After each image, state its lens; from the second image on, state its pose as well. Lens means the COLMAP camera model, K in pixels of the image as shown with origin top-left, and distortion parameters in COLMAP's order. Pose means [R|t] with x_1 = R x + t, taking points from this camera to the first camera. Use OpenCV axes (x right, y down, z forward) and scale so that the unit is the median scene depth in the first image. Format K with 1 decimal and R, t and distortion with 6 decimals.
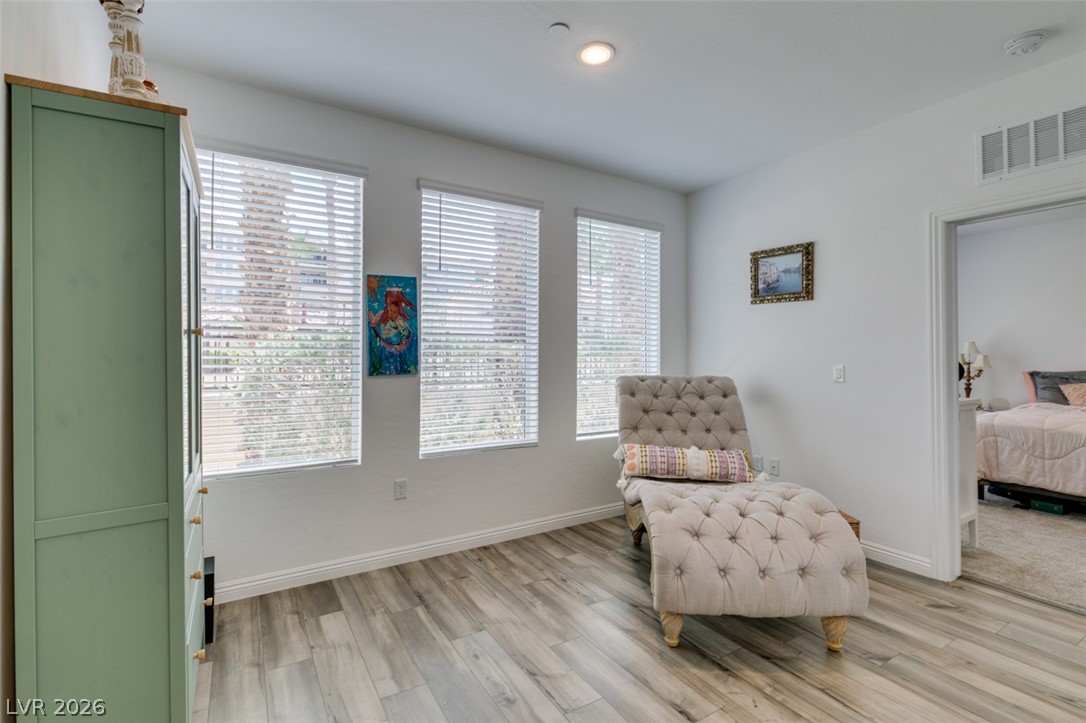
lens RADIAL K [[487.7, 0, 532.4], [0, 487.7, 349.2], [0, 0, 1]] dist [0.000803, -0.001641]
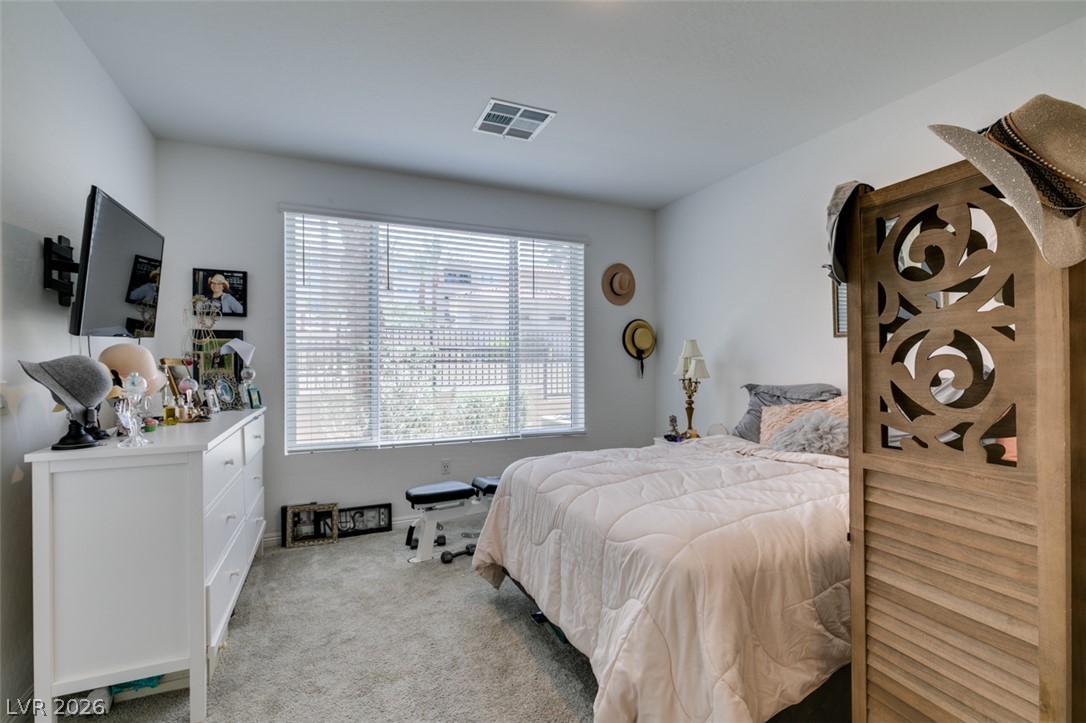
lens RADIAL K [[487.7, 0, 544.8], [0, 487.7, 367.7], [0, 0, 1]] dist [0.000803, -0.001641]
pose [[0.992856, 0.001197, -0.119315, 1.379156], [0.002194, 0.999598, 0.028281, 0.007519], [0.119301, -0.028340, 0.992454, 0.542440]]
